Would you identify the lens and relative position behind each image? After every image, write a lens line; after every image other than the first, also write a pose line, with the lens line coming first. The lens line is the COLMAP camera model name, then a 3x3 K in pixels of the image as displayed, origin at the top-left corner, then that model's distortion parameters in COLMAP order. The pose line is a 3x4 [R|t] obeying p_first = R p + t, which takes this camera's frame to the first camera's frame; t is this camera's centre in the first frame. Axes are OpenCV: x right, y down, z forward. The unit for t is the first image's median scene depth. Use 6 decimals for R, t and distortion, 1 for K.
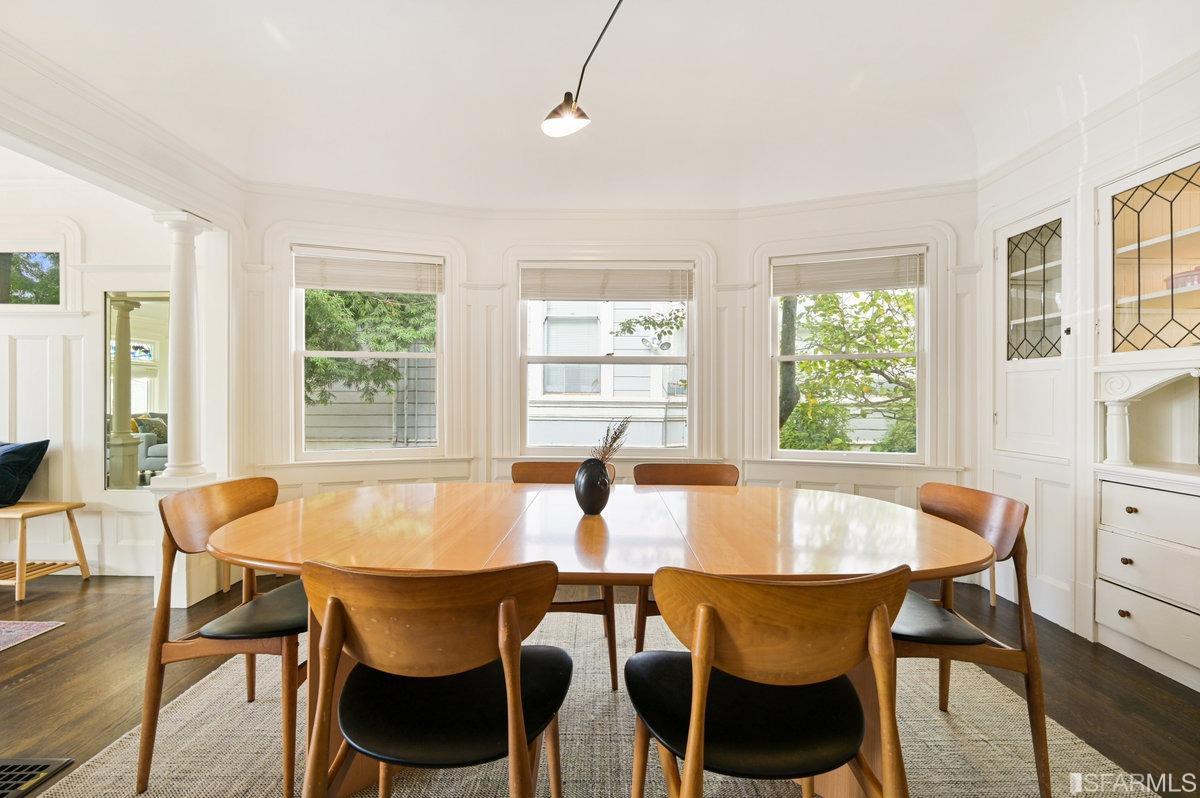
lens RADIAL K [[514.1, 0, 596.4], [0, 514.1, 400.8], [0, 0, 1]] dist [-0.001525, 0.000139]
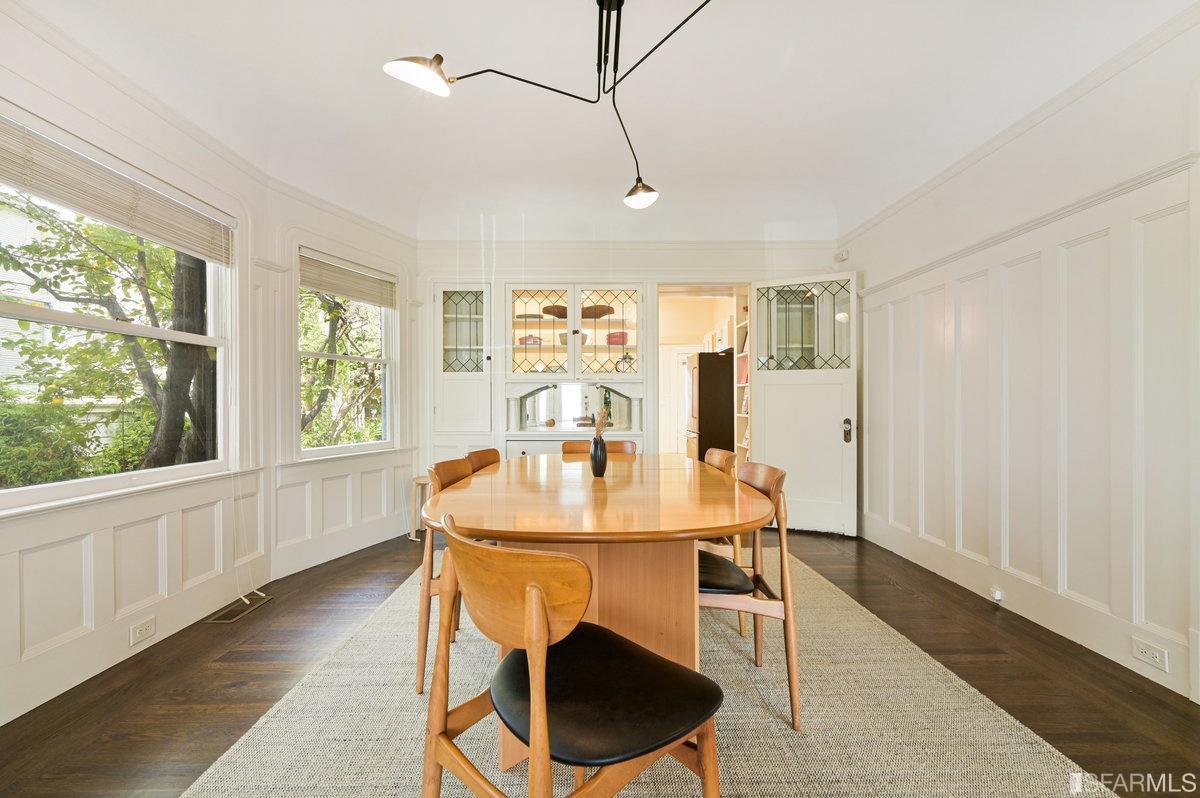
lens RADIAL K [[525.9, 0, 600.0], [0, 525.9, 399.0], [0, 0, 1]] dist [-0.002412, -0.000432]
pose [[-0.014649, 0.009033, 0.999852, -0.686507], [0.012563, 0.999882, -0.008850, 0.019027], [-0.999814, 0.012432, -0.014761, 0.513984]]
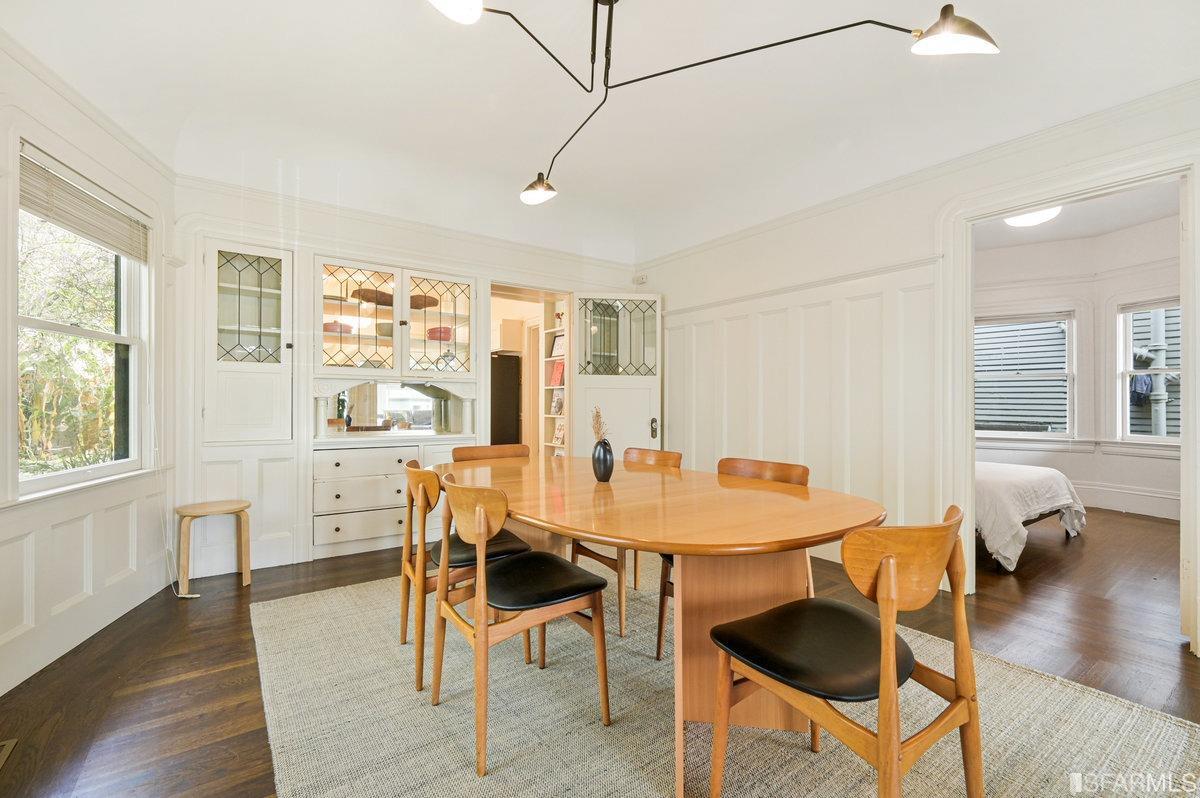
lens RADIAL K [[514.1, 0, 596.4], [0, 514.1, 400.8], [0, 0, 1]] dist [-0.001525, 0.000139]
pose [[-0.579223, 0.003126, 0.815163, -0.526475], [0.005522, 0.999985, 0.000089, 0.011887], [-0.815150, 0.004553, -0.579232, 0.890996]]
